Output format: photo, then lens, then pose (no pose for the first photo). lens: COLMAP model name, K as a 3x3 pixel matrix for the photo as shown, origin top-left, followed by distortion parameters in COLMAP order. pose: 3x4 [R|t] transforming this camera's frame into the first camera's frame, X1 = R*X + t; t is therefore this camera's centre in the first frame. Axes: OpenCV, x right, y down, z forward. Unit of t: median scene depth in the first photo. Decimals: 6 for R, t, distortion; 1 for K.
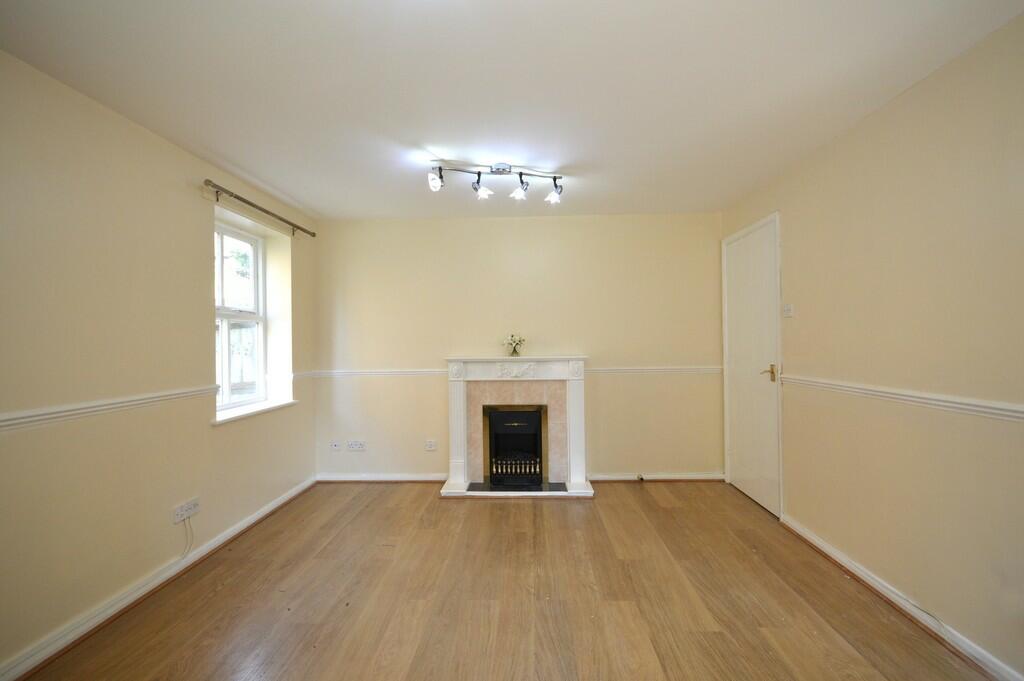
lens RADIAL K [[455.1, 0, 512.0], [0, 455.1, 340.5], [0, 0, 1]] dist [-0.001078, 0.000121]
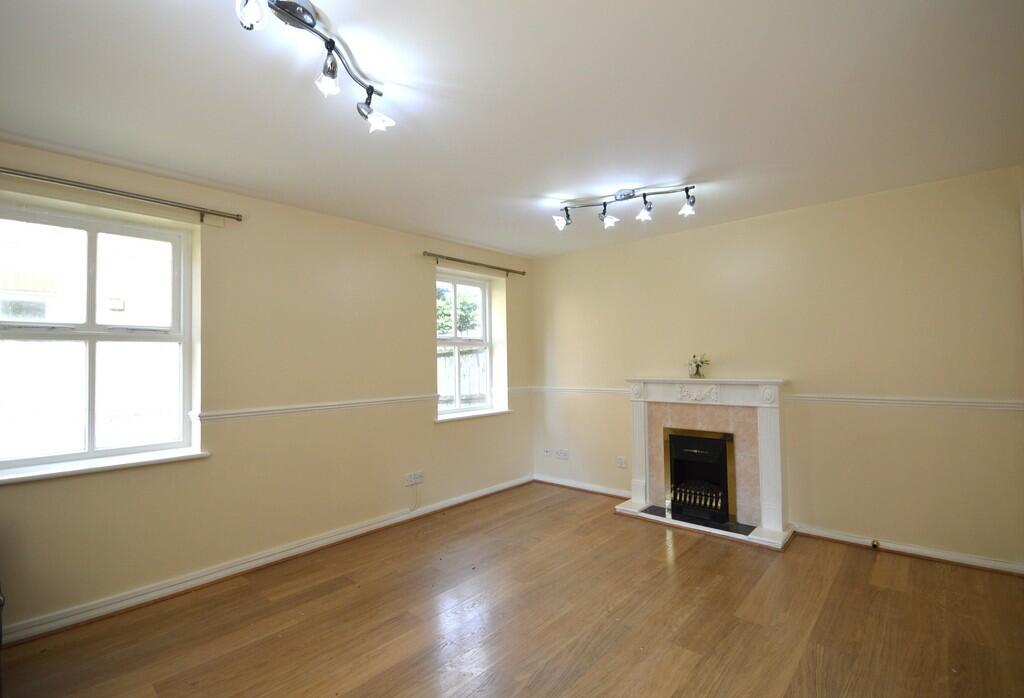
lens RADIAL K [[468.4, 0, 512.0], [0, 468.4, 349.0], [0, 0, 1]] dist [0.000108, 0.000205]
pose [[0.768876, -0.017061, -0.639170, 0.343592], [0.008570, 0.999829, -0.016378, -0.012406], [0.639341, 0.007115, 0.768891, 0.025317]]
